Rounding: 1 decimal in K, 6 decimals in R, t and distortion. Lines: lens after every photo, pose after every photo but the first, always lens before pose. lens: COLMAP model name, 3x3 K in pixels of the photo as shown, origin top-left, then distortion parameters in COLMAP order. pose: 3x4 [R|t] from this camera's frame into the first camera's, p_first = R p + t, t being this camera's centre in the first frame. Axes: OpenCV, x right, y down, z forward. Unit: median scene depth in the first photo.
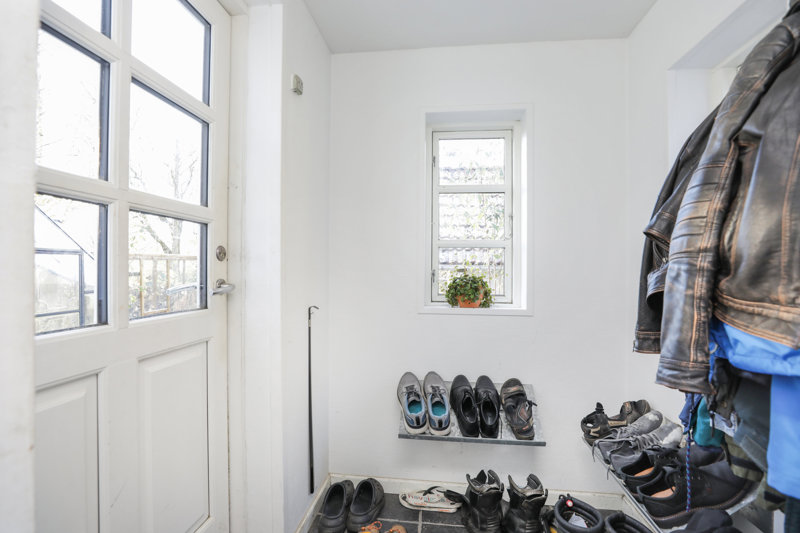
lens RADIAL K [[371.6, 0, 400.0], [0, 371.6, 266.5], [0, 0, 1]] dist [-0.004357, 0.000493]
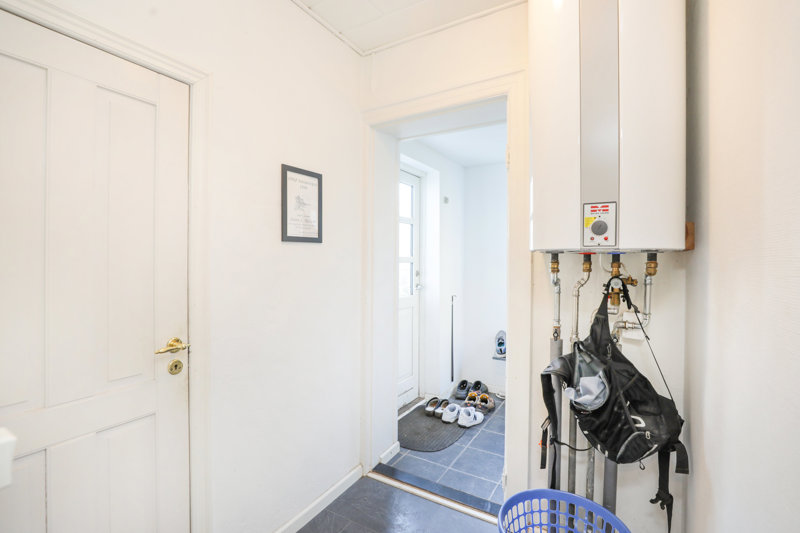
lens RADIAL K [[371.6, 0, 400.0], [0, 371.6, 266.5], [0, 0, 1]] dist [-0.004357, 0.000493]
pose [[0.918449, 0.008880, -0.395439, 0.386853], [0.002561, 0.999594, 0.028394, -0.138794], [0.395530, -0.027092, 0.918053, -1.269545]]
